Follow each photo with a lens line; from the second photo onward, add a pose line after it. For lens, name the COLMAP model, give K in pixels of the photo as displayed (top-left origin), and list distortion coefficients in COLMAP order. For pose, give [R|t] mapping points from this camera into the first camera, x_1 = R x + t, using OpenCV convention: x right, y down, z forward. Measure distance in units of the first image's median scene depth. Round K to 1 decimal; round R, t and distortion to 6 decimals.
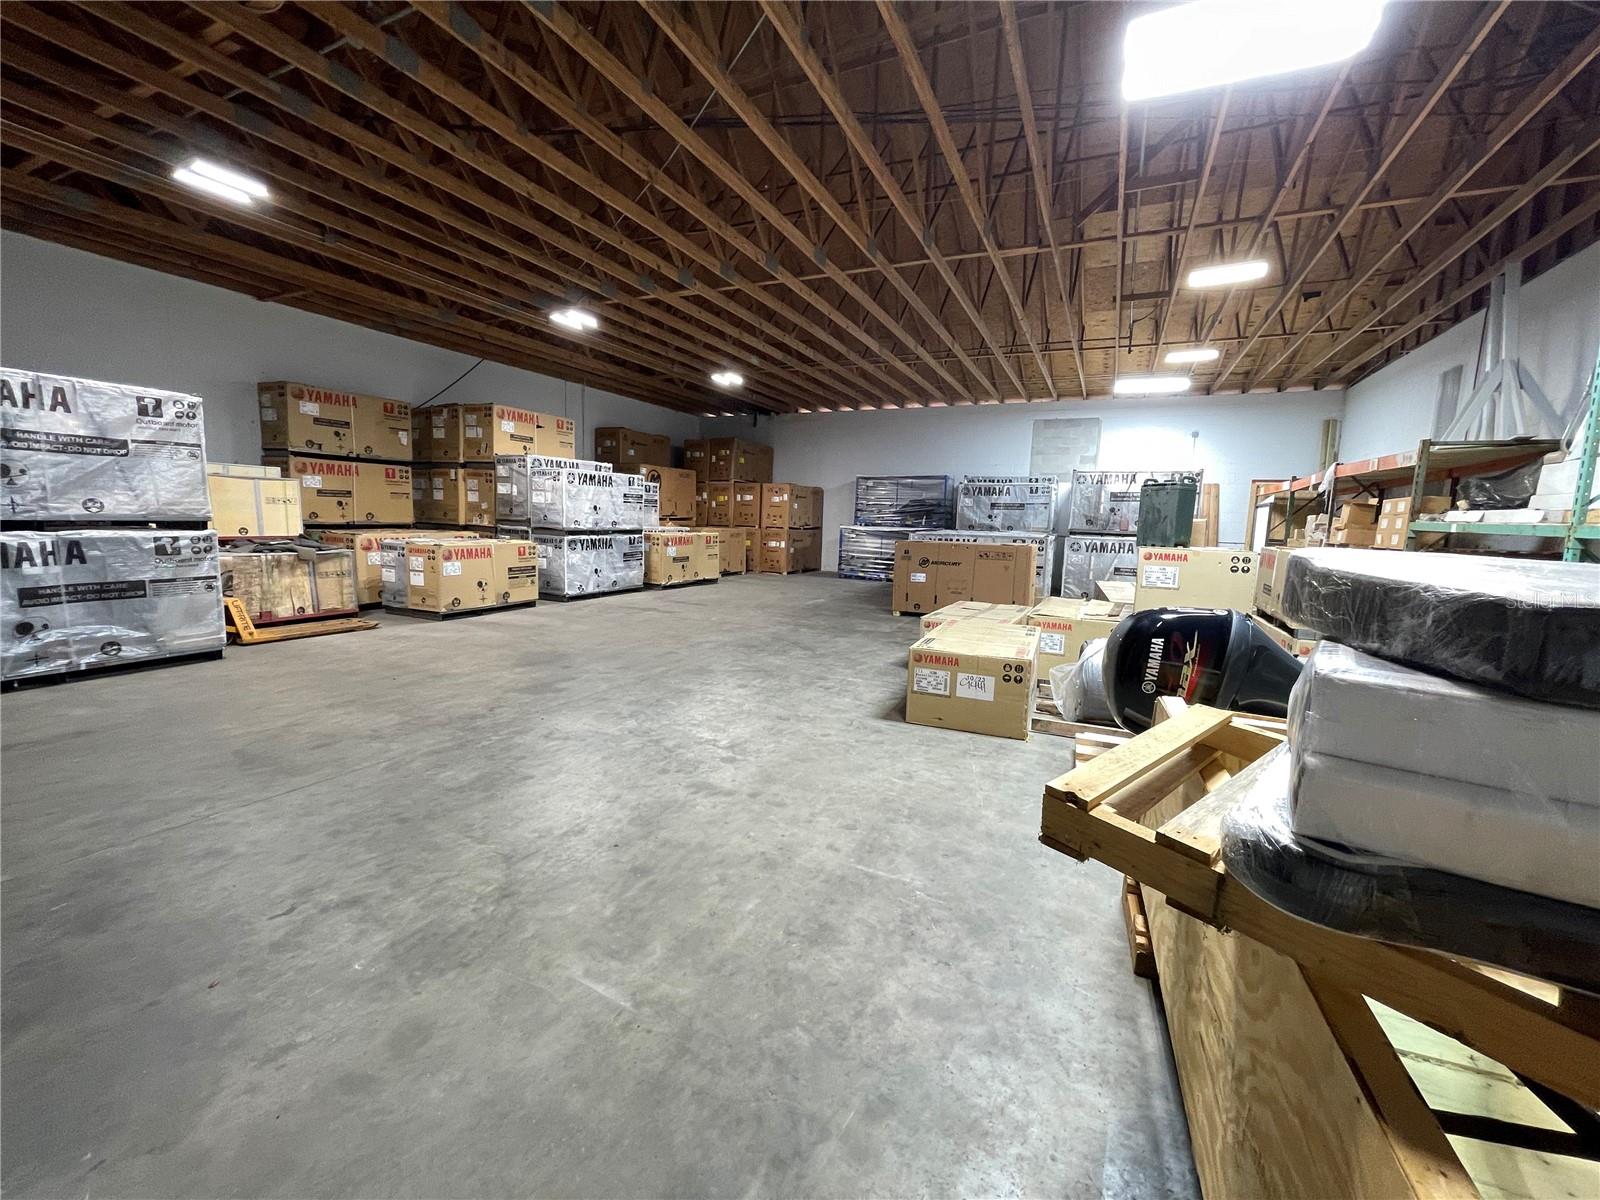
lens RADIAL K [[646.8, 0, 797.2], [0, 646.8, 594.8], [0, 0, 1]] dist [-0.002104, 0.000569]
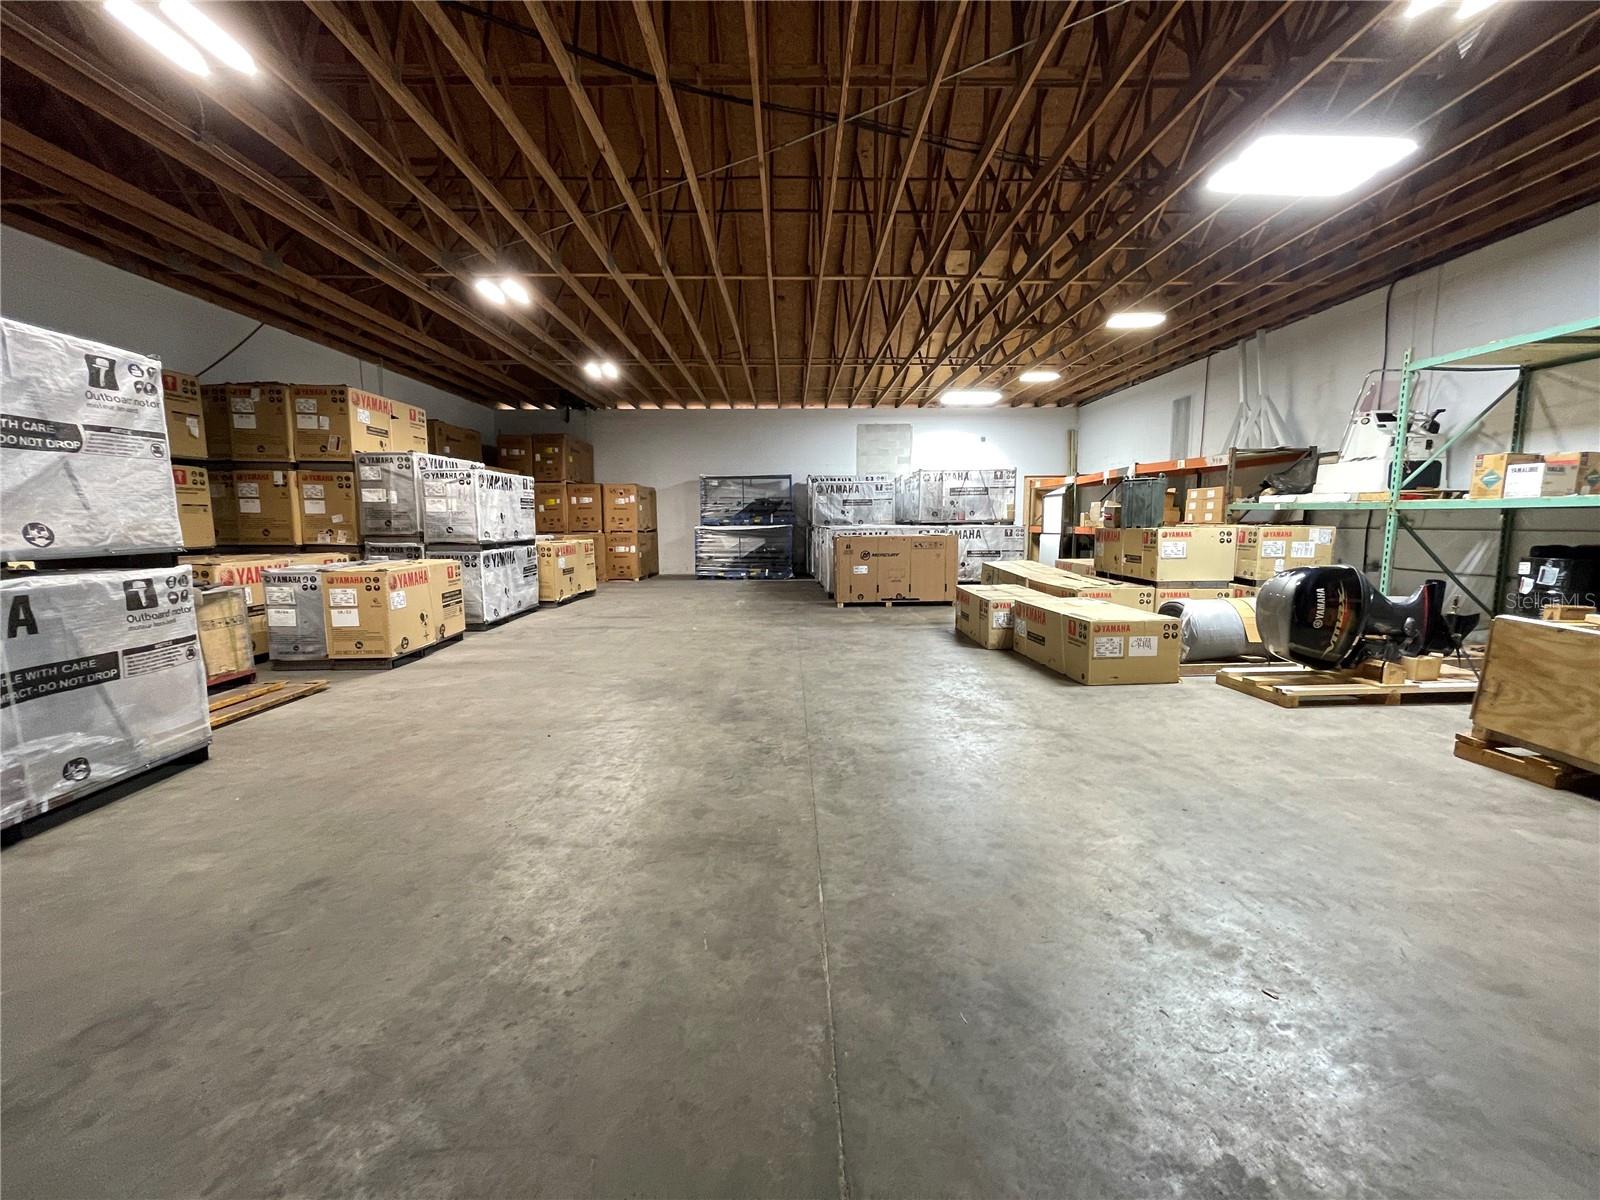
lens RADIAL K [[646.8, 0, 801.2], [0, 646.8, 593.6], [0, 0, 1]] dist [-0.002104, 0.000569]
pose [[0.893469, -0.088339, 0.440352, -0.363463], [0.088795, 0.995857, 0.019615, -0.016796], [-0.440260, 0.021576, 0.897611, 0.079605]]
